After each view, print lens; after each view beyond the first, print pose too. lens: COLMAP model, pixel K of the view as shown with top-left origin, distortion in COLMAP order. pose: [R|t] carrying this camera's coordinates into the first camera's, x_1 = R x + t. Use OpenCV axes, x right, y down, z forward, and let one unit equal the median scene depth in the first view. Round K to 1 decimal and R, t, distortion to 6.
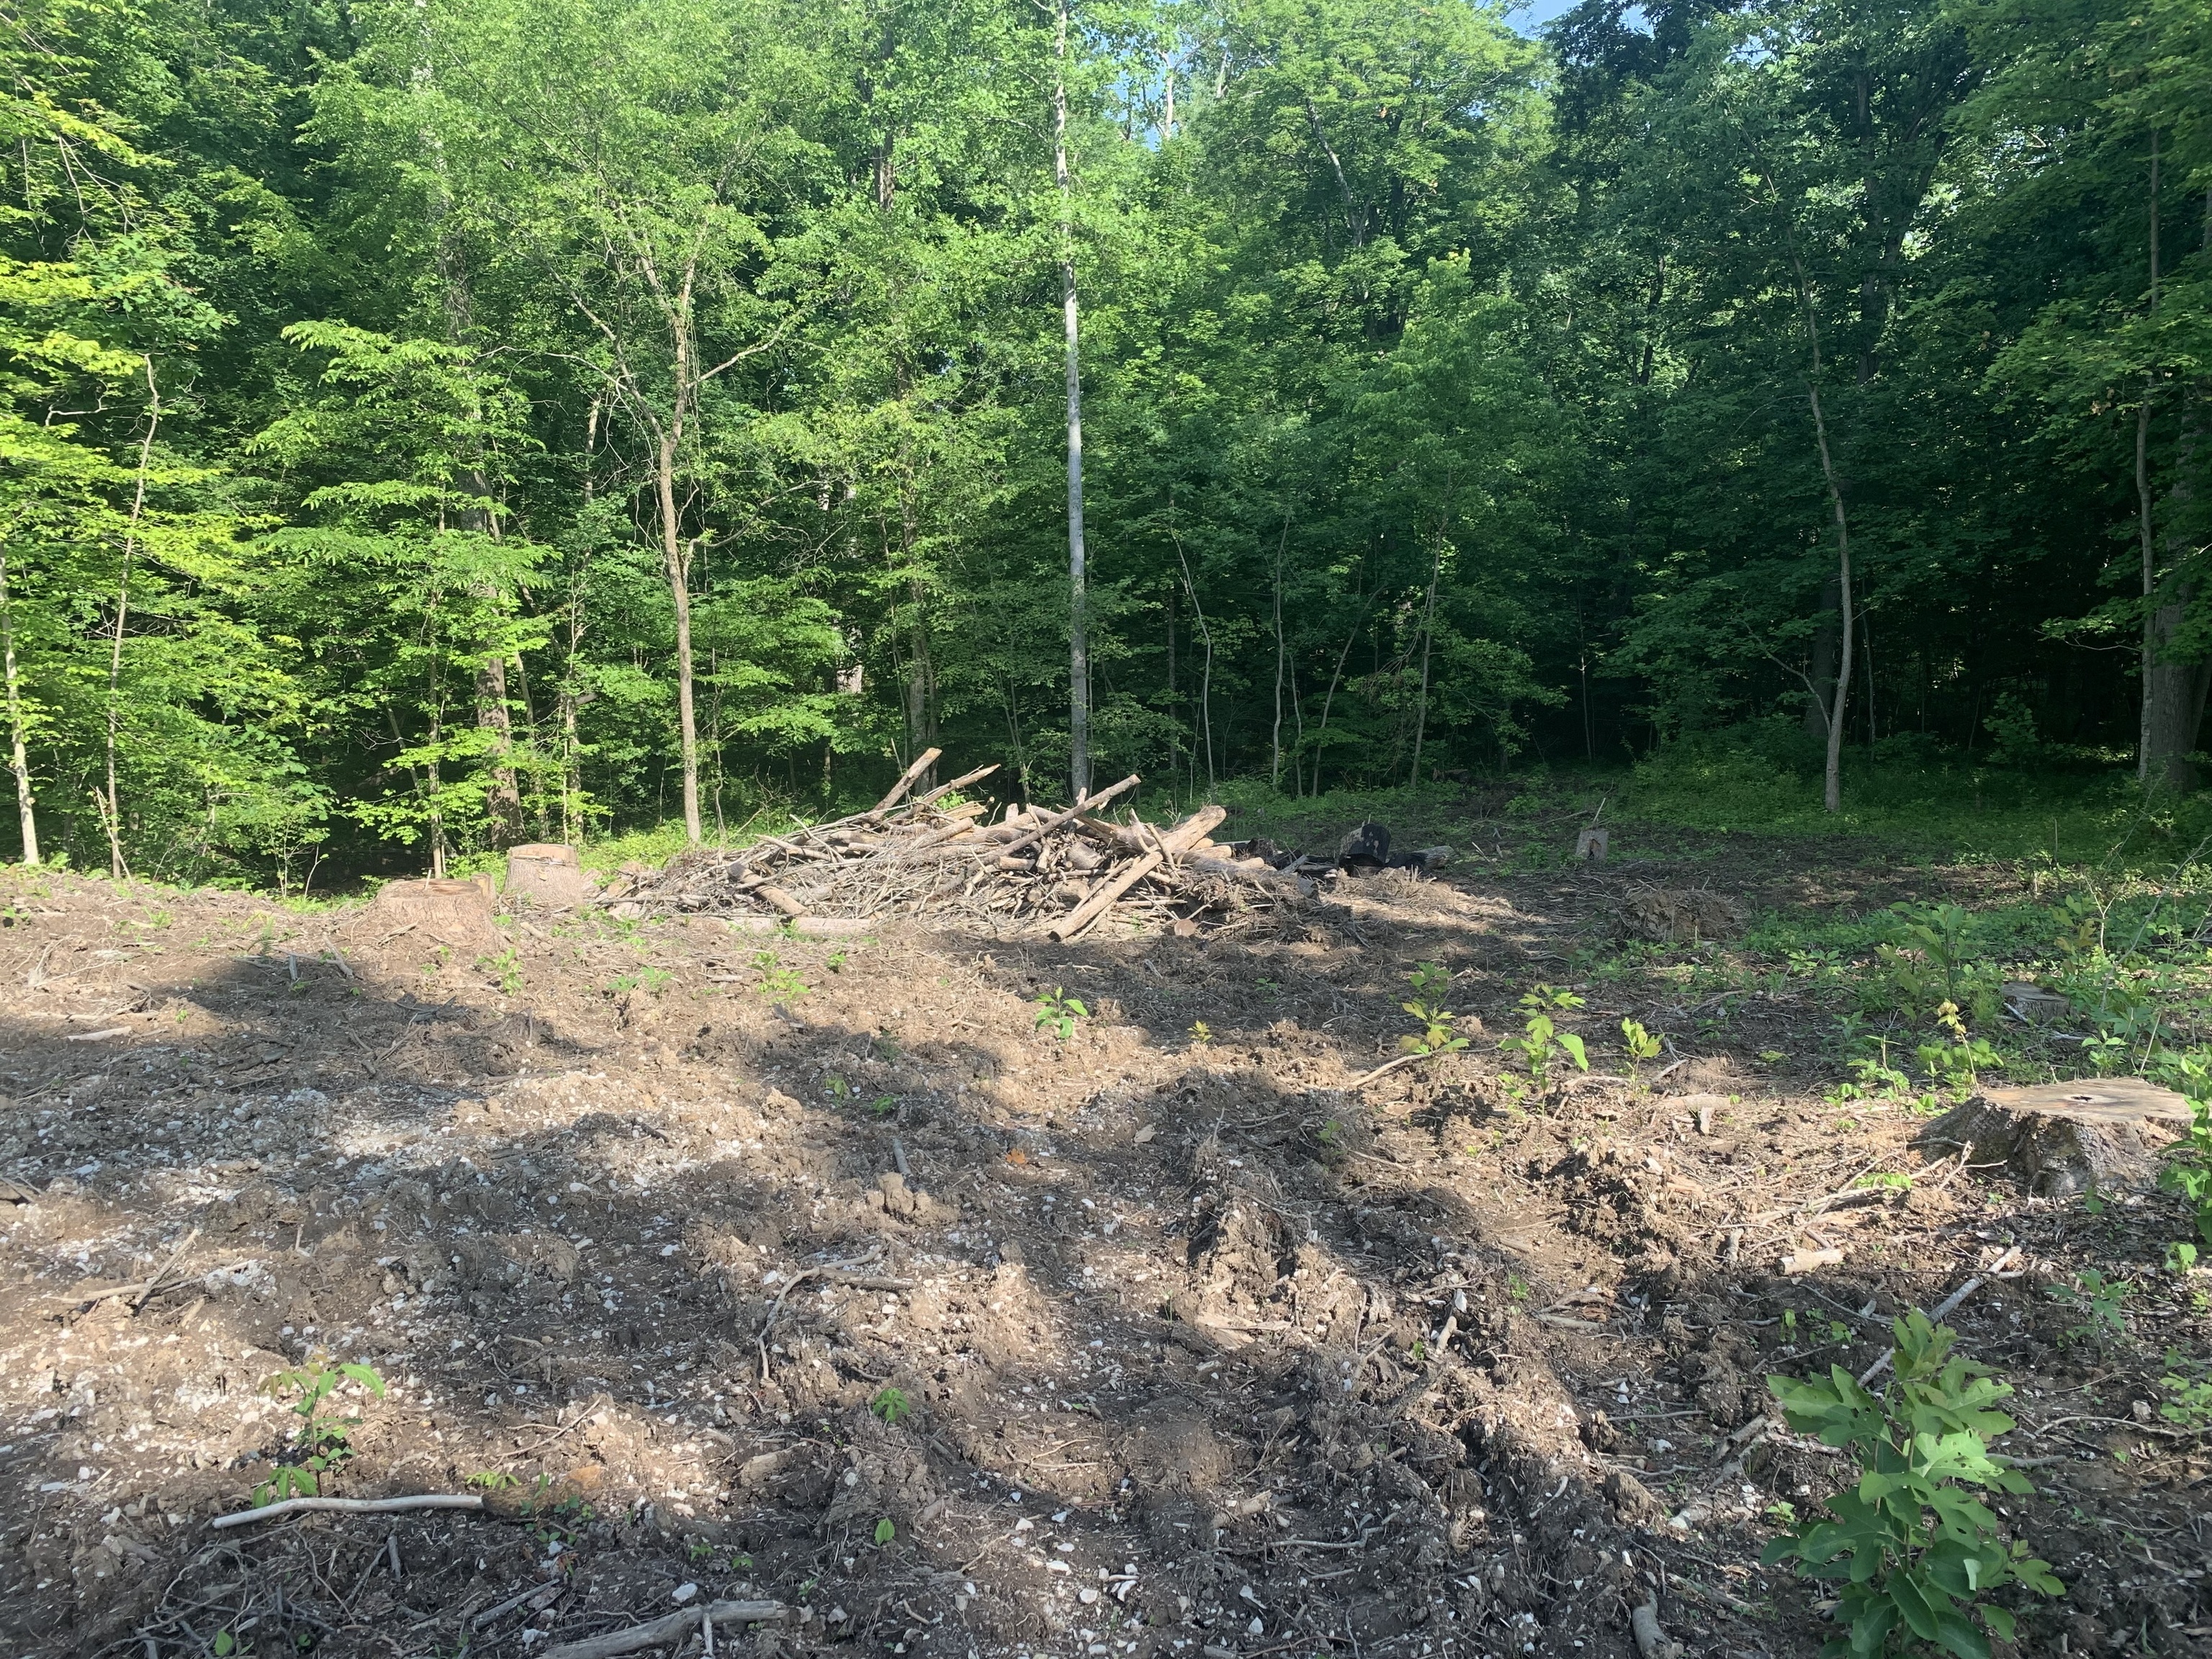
lens RADIAL K [[1691.0, 0, 1098.4], [0, 1691.0, 855.5], [0, 0, 1]] dist [0.039901, -0.023897]
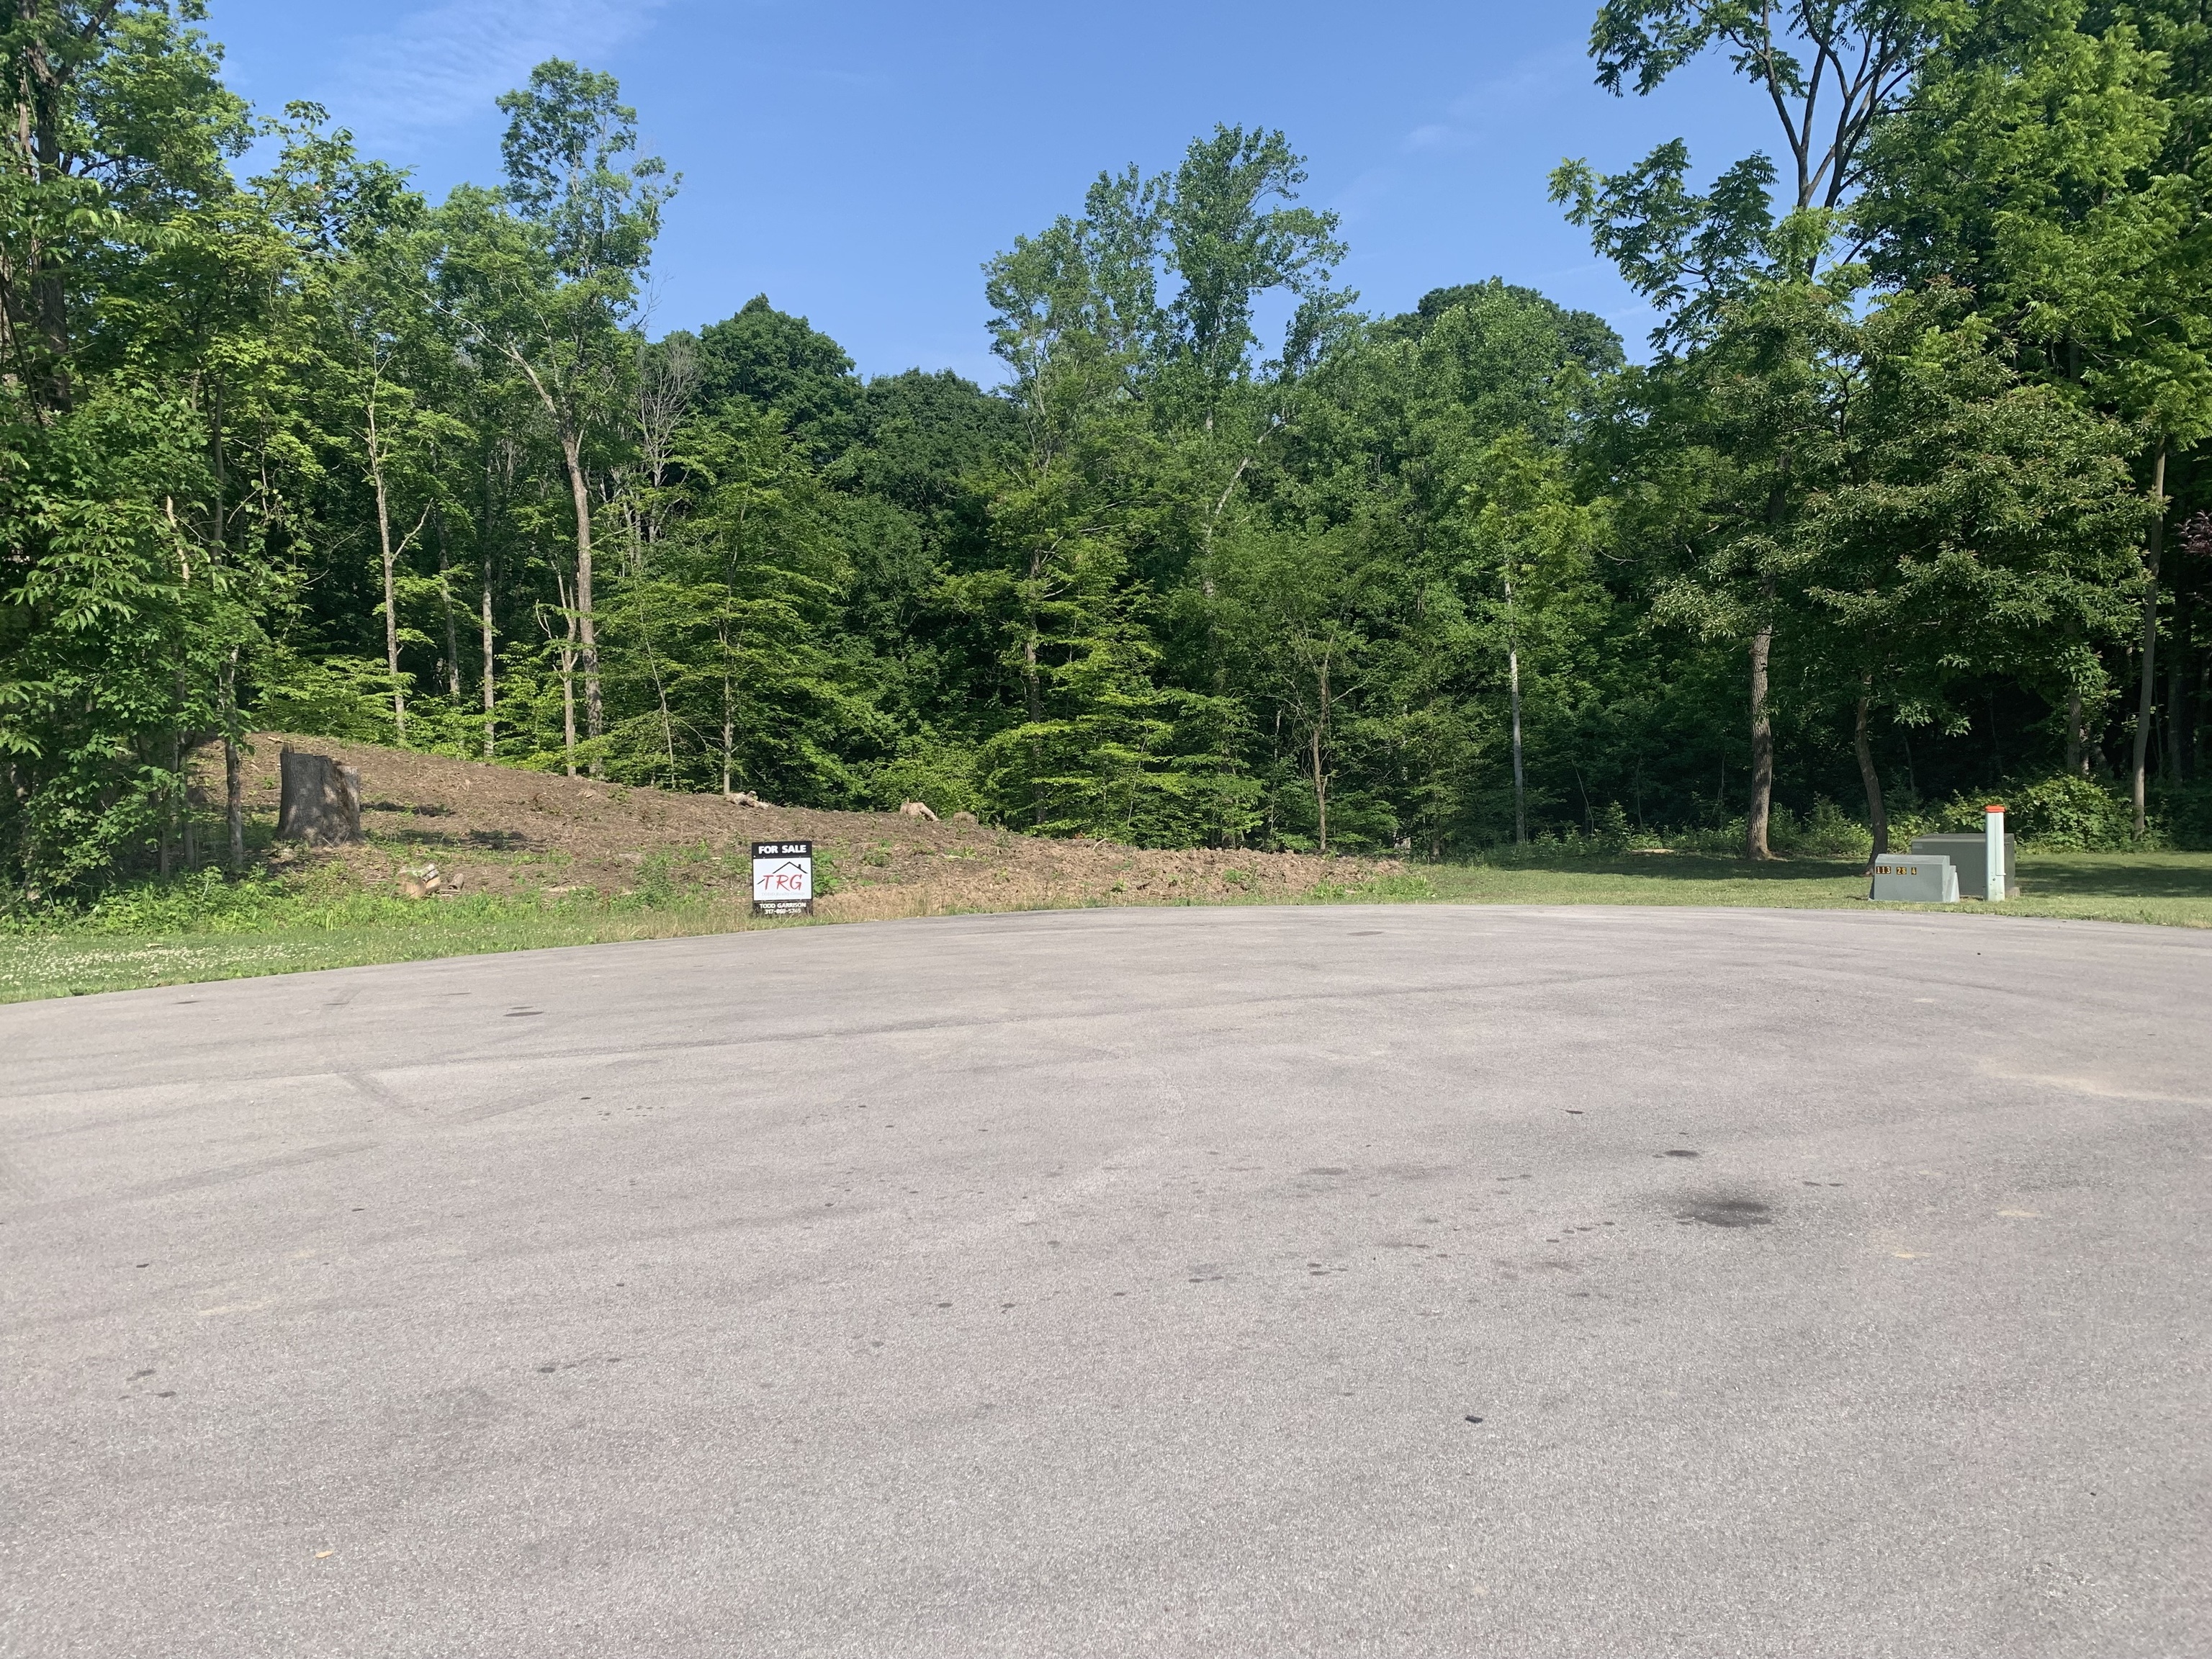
lens RADIAL K [[1691.0, 0, 1099.9], [0, 1691.0, 829.7], [0, 0, 1]] dist [0.039901, -0.023897]
pose [[0.946636, -0.015280, -0.321941, 0.173927], [-0.029766, 0.990462, -0.134532, 0.176204], [0.320926, 0.136936, 0.937153, -1.070734]]
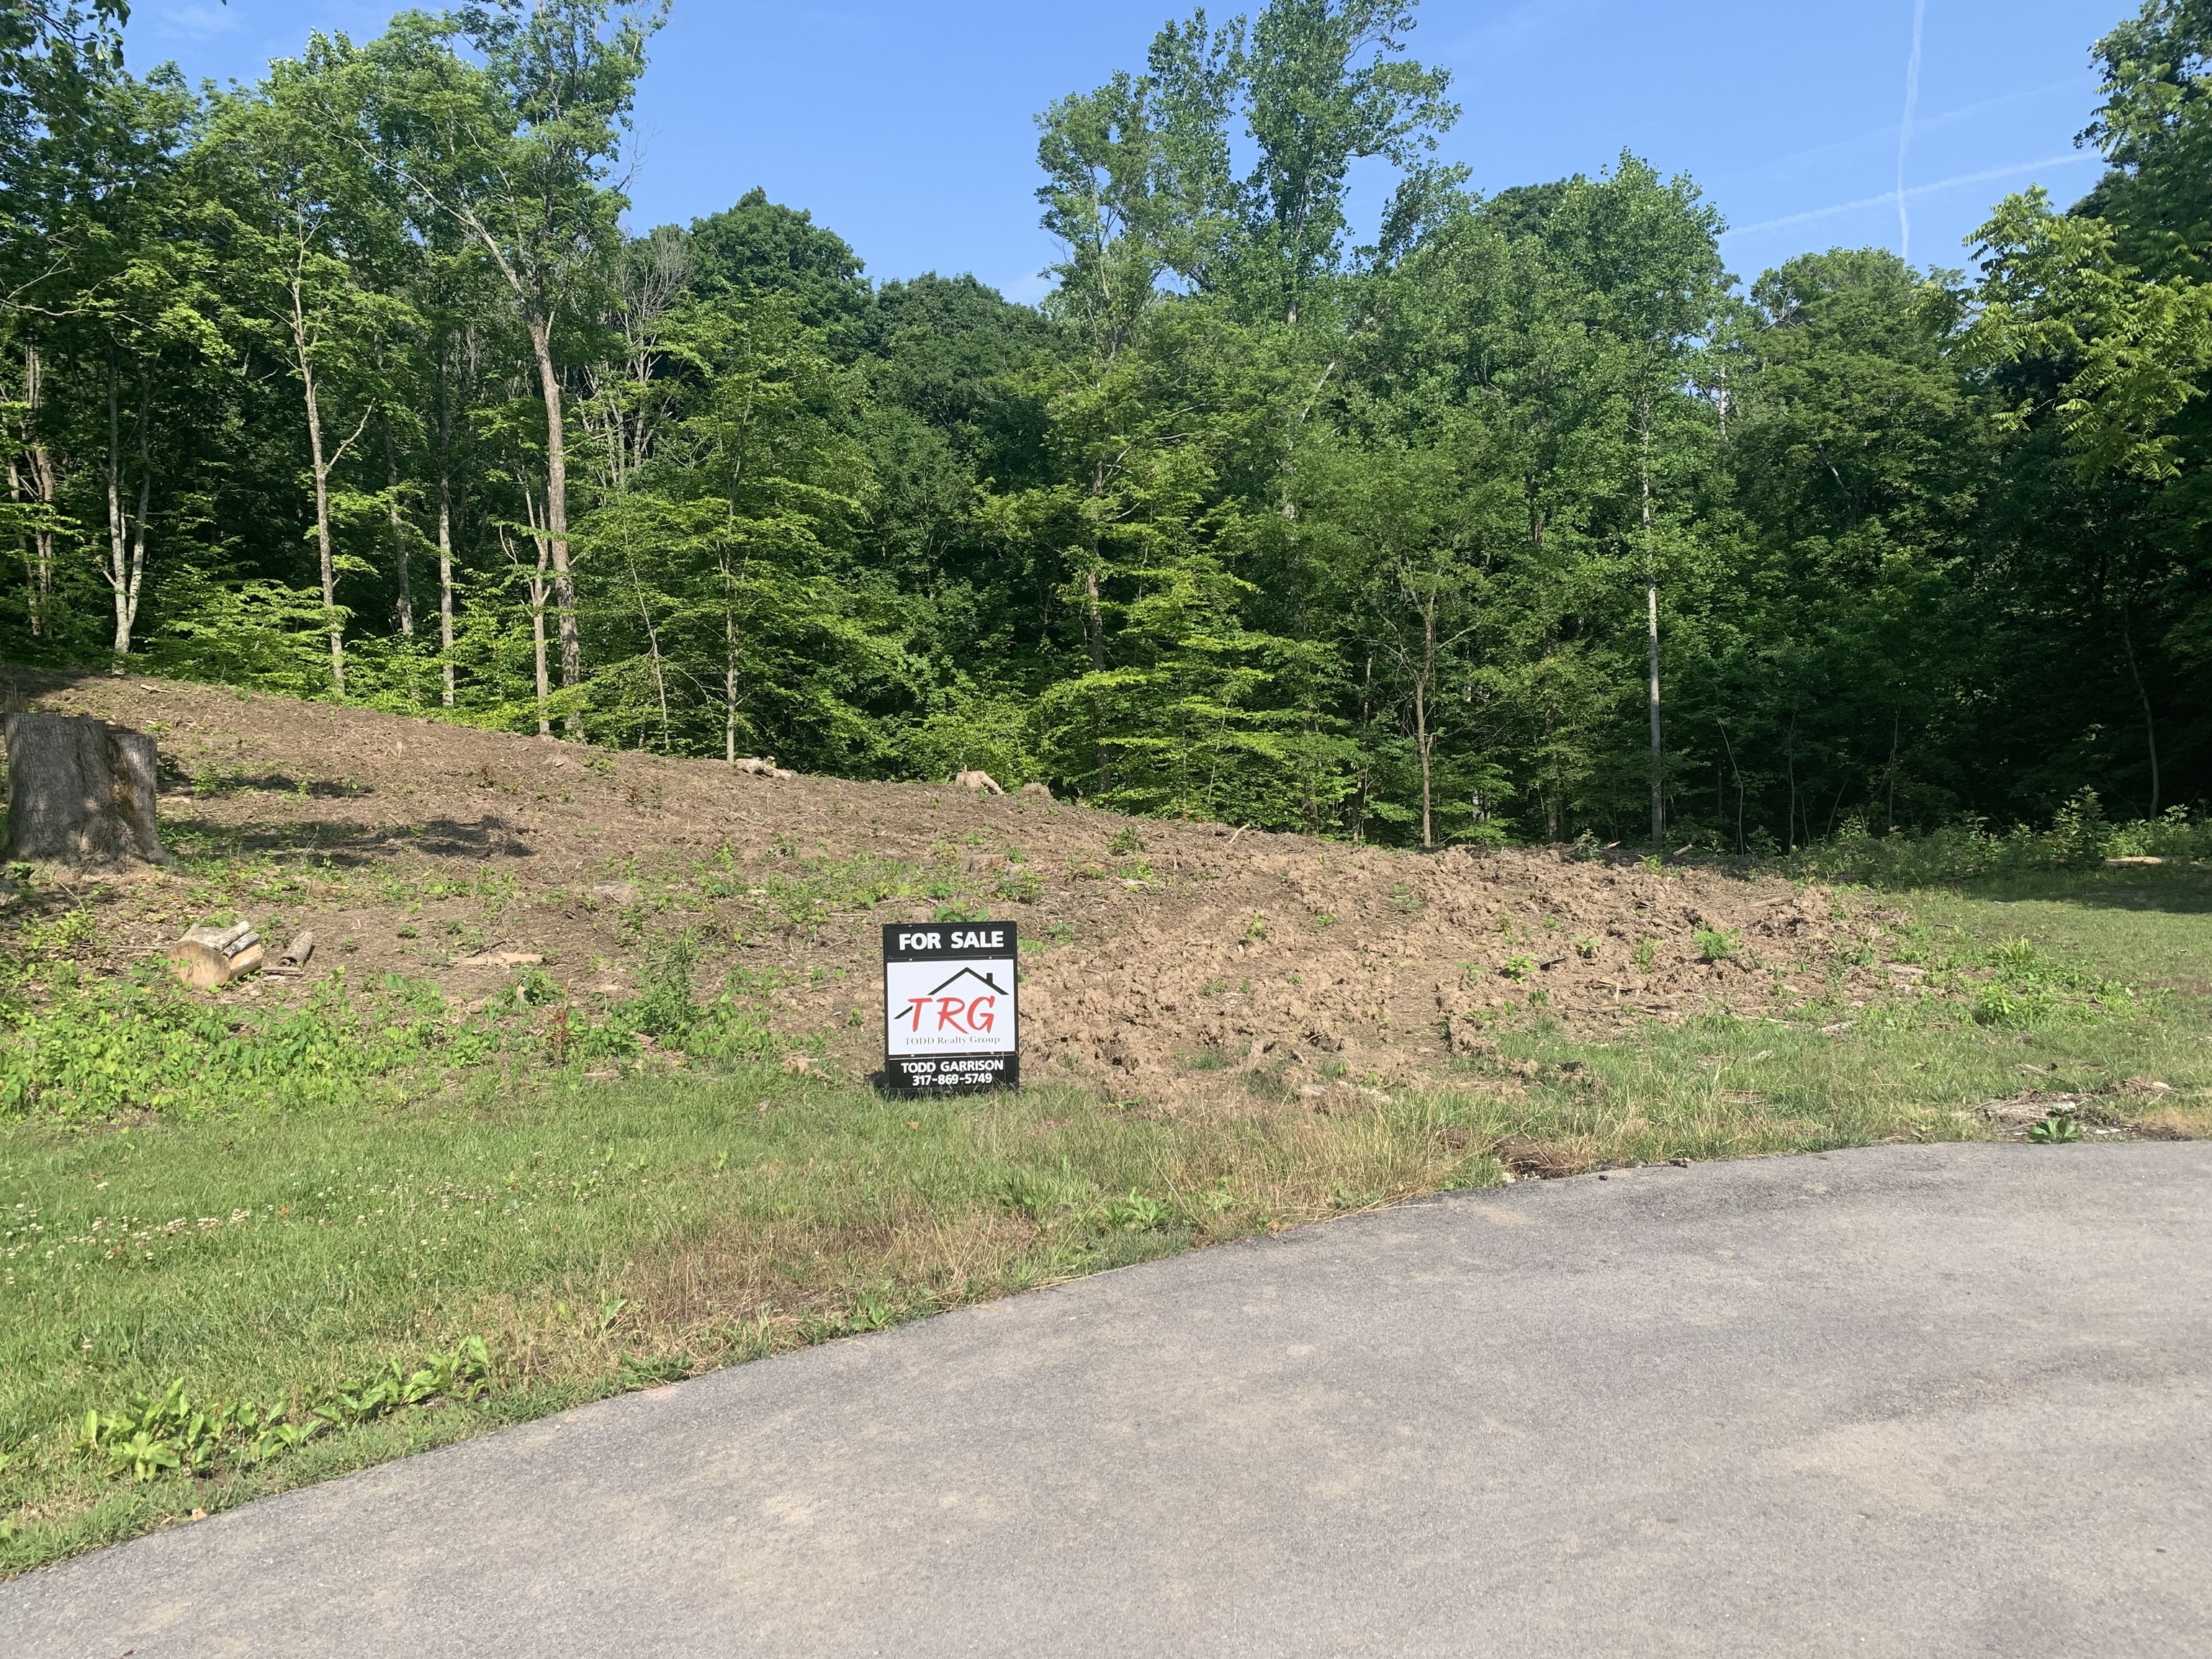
lens RADIAL K [[1691.0, 0, 1092.9], [0, 1691.0, 827.5], [0, 0, 1]] dist [0.039901, -0.023897]
pose [[0.948284, -0.003199, -0.317407, -0.007797], [-0.032444, 0.993735, -0.106945, 0.119383], [0.315761, 0.111712, 0.942240, -0.808221]]
